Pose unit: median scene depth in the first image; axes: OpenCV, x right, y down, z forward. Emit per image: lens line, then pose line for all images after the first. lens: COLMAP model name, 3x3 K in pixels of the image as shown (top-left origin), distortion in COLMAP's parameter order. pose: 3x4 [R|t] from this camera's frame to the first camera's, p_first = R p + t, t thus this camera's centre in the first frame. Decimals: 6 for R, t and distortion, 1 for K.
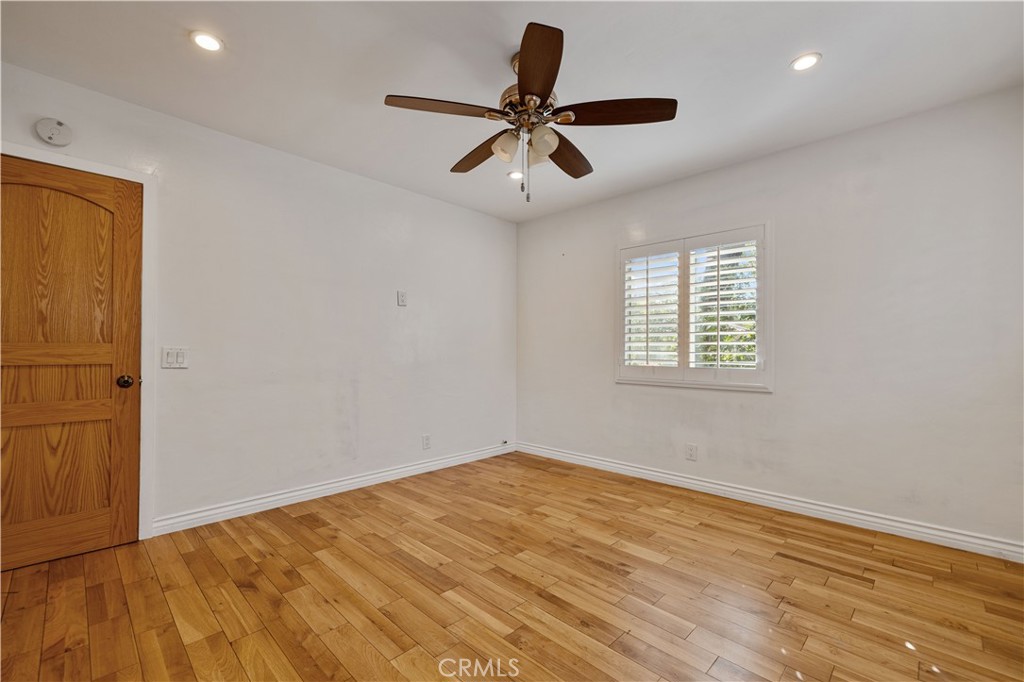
lens RADIAL K [[435.5, 0, 506.8], [0, 435.5, 343.6], [0, 0, 1]] dist [0.002334, -0.000147]
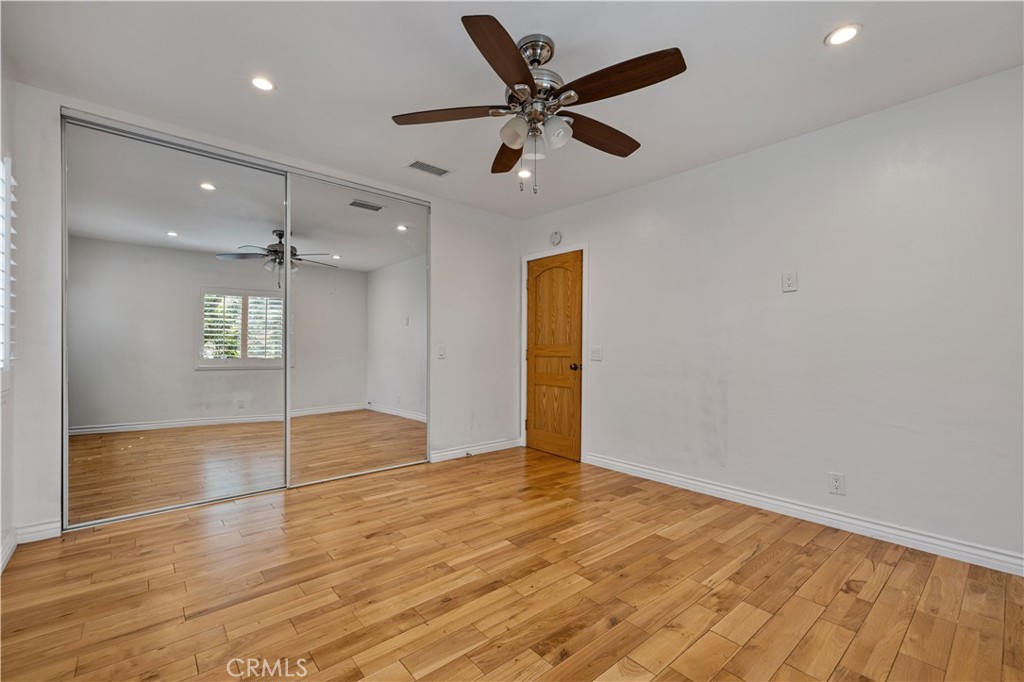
lens RADIAL K [[435.5, 0, 507.0], [0, 435.5, 347.1], [0, 0, 1]] dist [0.002334, -0.000147]
pose [[-0.085271, -0.008984, -0.996317, 0.831827], [0.006372, 0.999934, -0.009562, 0.022442], [0.996337, -0.007164, -0.085208, 0.836292]]
